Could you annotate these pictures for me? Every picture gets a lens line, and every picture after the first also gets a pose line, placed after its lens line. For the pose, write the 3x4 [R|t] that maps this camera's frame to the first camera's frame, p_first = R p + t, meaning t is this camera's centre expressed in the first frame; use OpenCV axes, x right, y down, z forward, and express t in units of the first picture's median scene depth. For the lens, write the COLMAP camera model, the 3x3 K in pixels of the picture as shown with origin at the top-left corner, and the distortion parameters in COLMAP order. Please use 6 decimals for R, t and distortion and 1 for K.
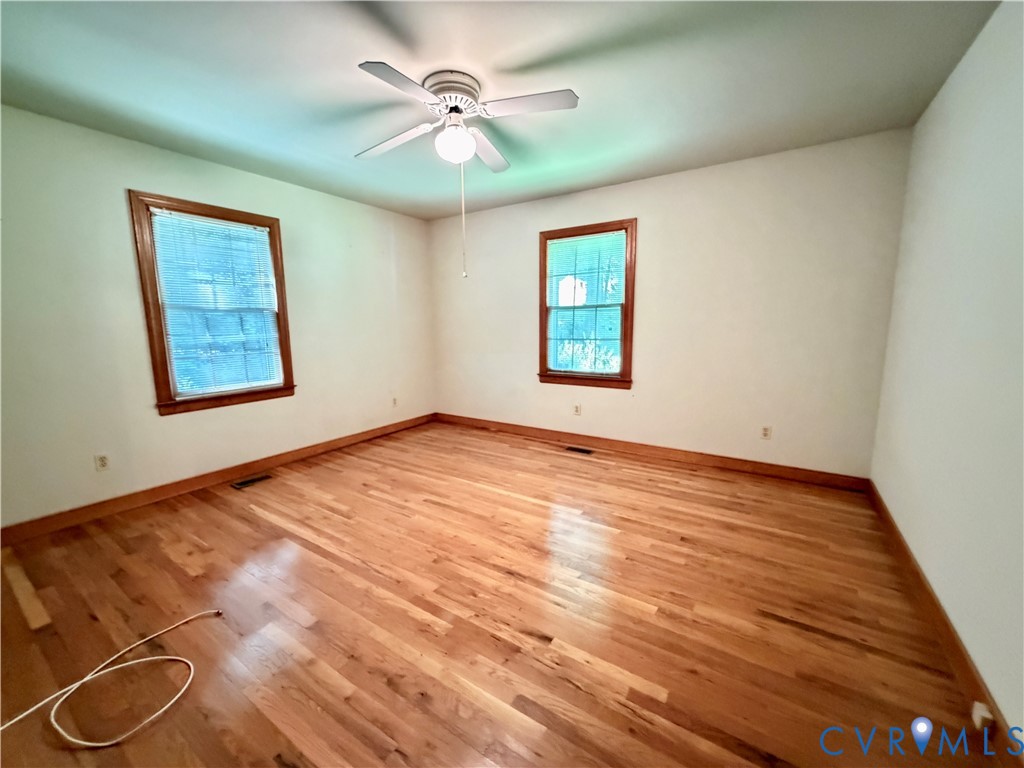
lens RADIAL K [[407.2, 0, 513.5], [0, 407.2, 377.5], [0, 0, 1]] dist [-0.003805, 0.000668]
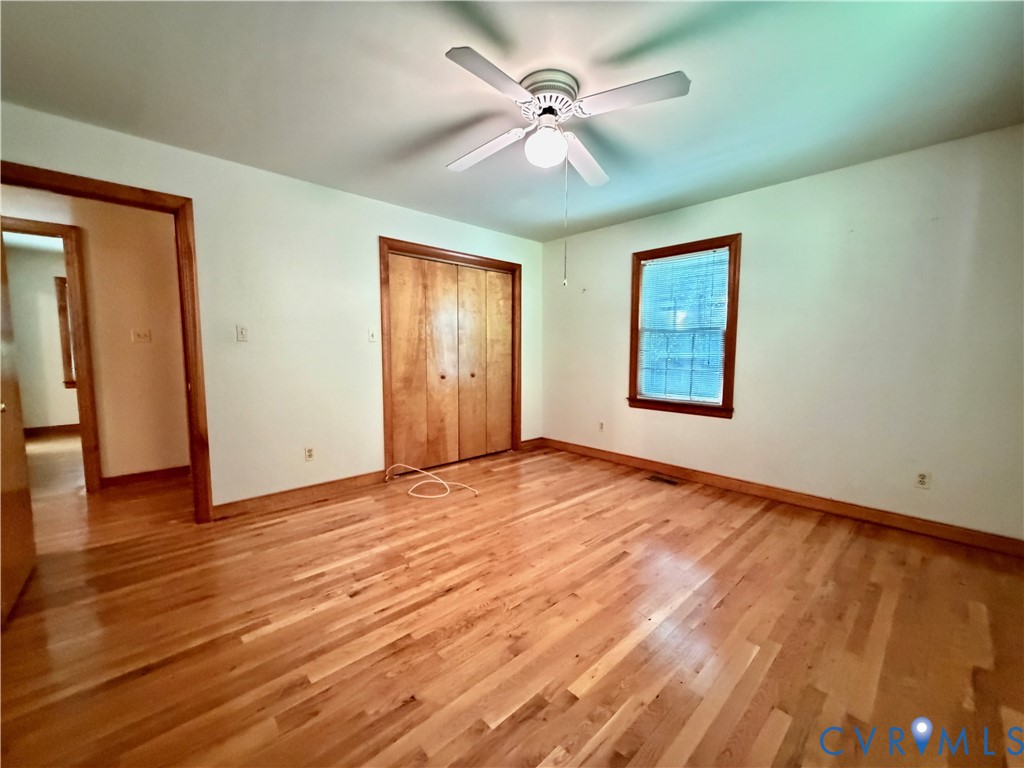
lens RADIAL K [[407.2, 0, 509.6], [0, 407.2, 384.9], [0, 0, 1]] dist [-0.003805, 0.000668]
pose [[-0.227603, 0.097866, -0.968824, 0.615736], [-0.136435, 0.981917, 0.131241, -0.112714], [0.964149, 0.162052, -0.210135, 0.901708]]
